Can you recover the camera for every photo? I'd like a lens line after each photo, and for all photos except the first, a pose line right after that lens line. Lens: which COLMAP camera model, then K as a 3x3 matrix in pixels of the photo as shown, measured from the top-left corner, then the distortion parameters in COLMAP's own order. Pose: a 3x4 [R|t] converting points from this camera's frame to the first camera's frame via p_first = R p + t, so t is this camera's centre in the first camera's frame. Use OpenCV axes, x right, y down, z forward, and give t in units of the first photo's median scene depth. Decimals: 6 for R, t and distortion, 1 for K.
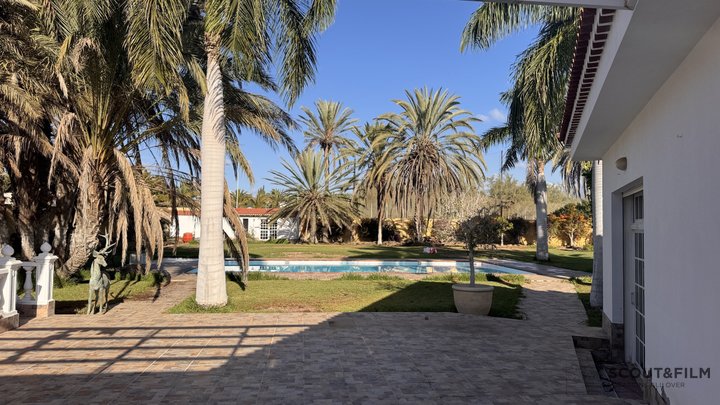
lens RADIAL K [[502.9, 0, 360.8], [0, 502.9, 195.6], [0, 0, 1]] dist [0.036624, -0.034609]
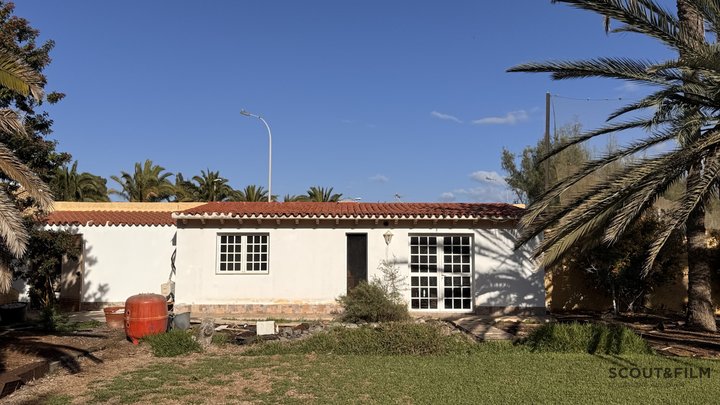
lens RADIAL K [[692.5, 0, 376.9], [0, 692.5, 199.9], [0, 0, 1]] dist [0.036190, 0.000000]
pose [[0.999543, -0.017072, -0.024936, -0.207643], [0.016559, 0.999650, -0.020643, 0.035695], [0.025279, 0.020220, 0.999476, 0.626936]]
